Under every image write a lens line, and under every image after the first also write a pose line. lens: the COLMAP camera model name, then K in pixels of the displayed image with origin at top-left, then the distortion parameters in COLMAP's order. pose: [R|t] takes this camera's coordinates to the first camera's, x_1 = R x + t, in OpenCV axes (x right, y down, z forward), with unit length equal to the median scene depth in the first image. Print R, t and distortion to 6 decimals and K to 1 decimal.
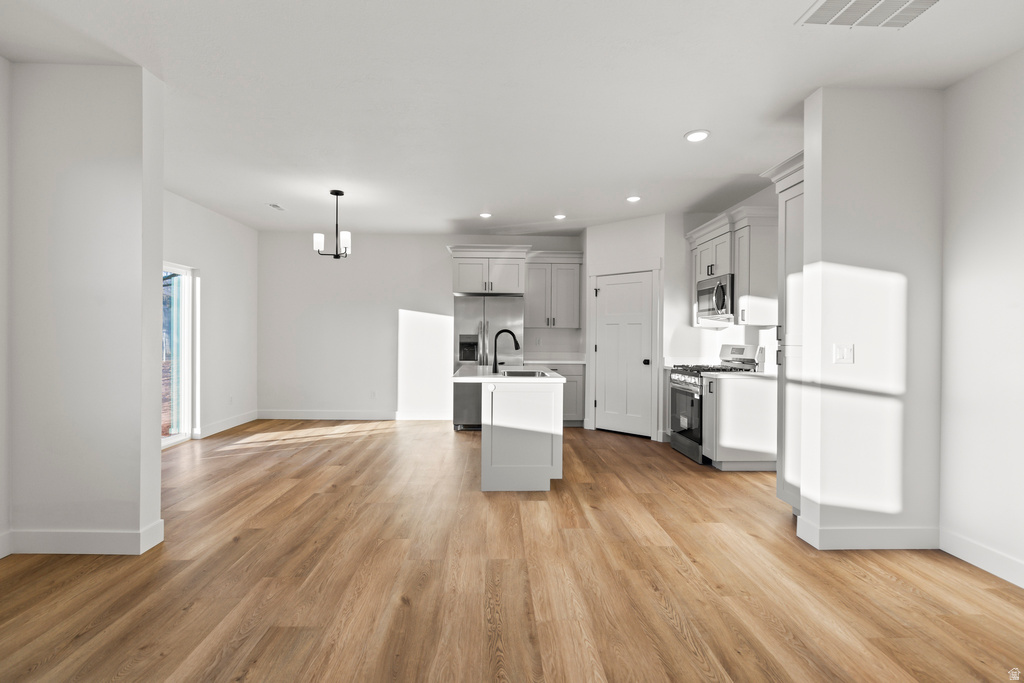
lens RADIAL K [[486.3, 0, 505.6], [0, 486.3, 341.8], [0, 0, 1]] dist [-0.000911, -0.000048]
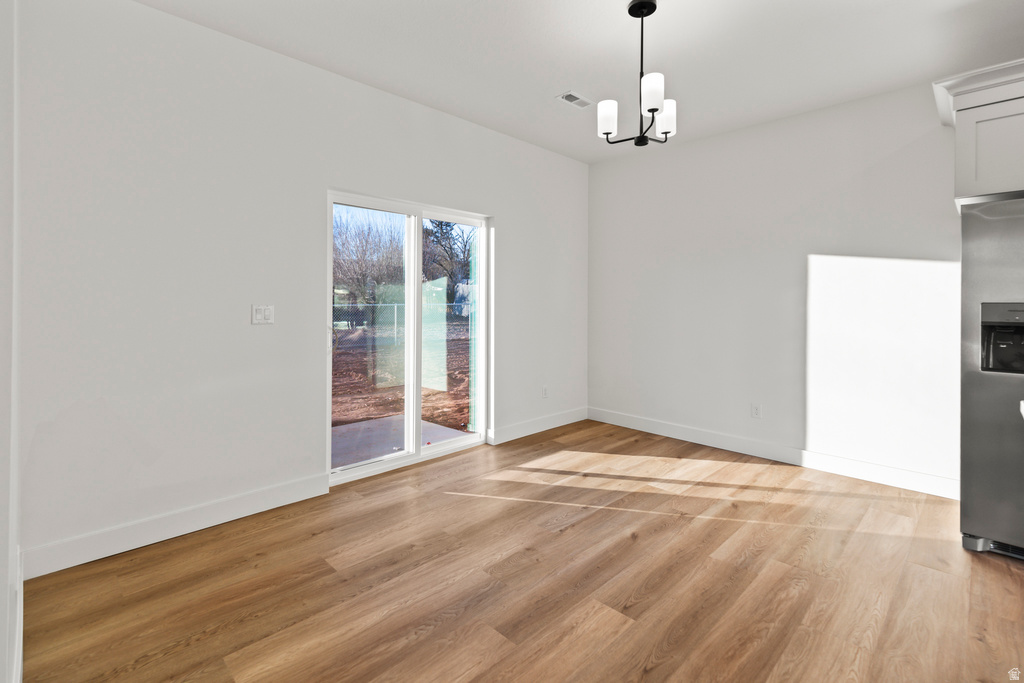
lens RADIAL K [[473.1, 0, 511.1], [0, 473.1, 303.1], [0, 0, 1]] dist [0.003849, -0.000065]
pose [[0.689428, -0.004774, -0.724339, -0.092946], [-0.007338, 0.999881, -0.013574, -0.007559], [0.724317, 0.014674, 0.689311, 0.552924]]
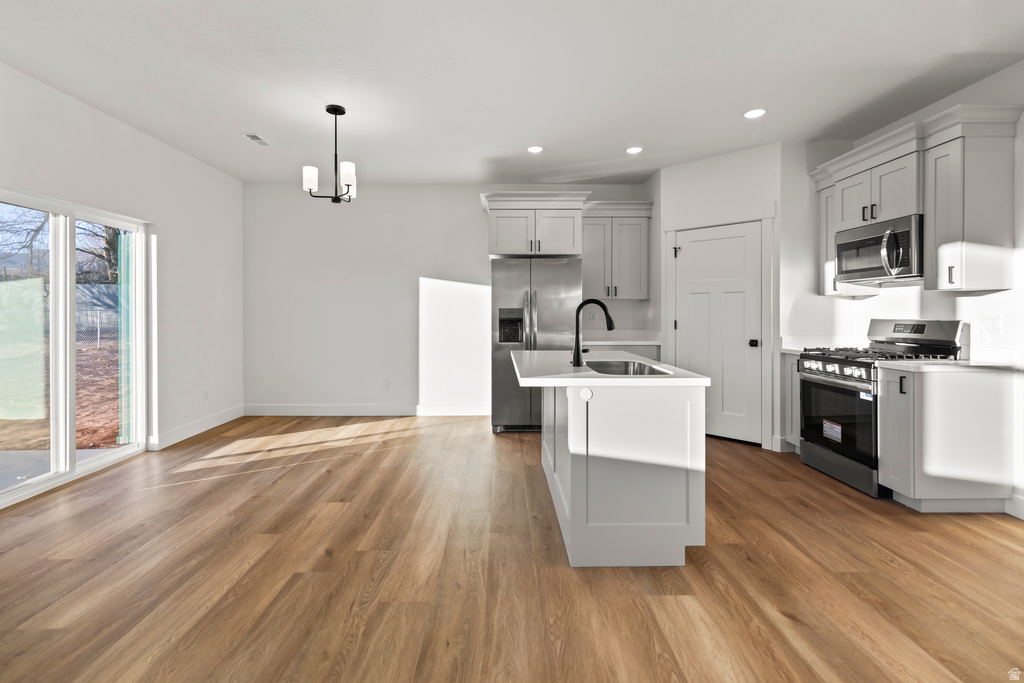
lens RADIAL K [[472.5, 0, 507.5], [0, 472.5, 315.4], [0, 0, 1]] dist [0.003707, -0.000591]
pose [[0.999898, -0.008051, -0.011800, -0.085088], [0.008033, 0.999967, -0.001514, -0.002940], [0.011812, 0.001419, 0.999929, 0.294458]]
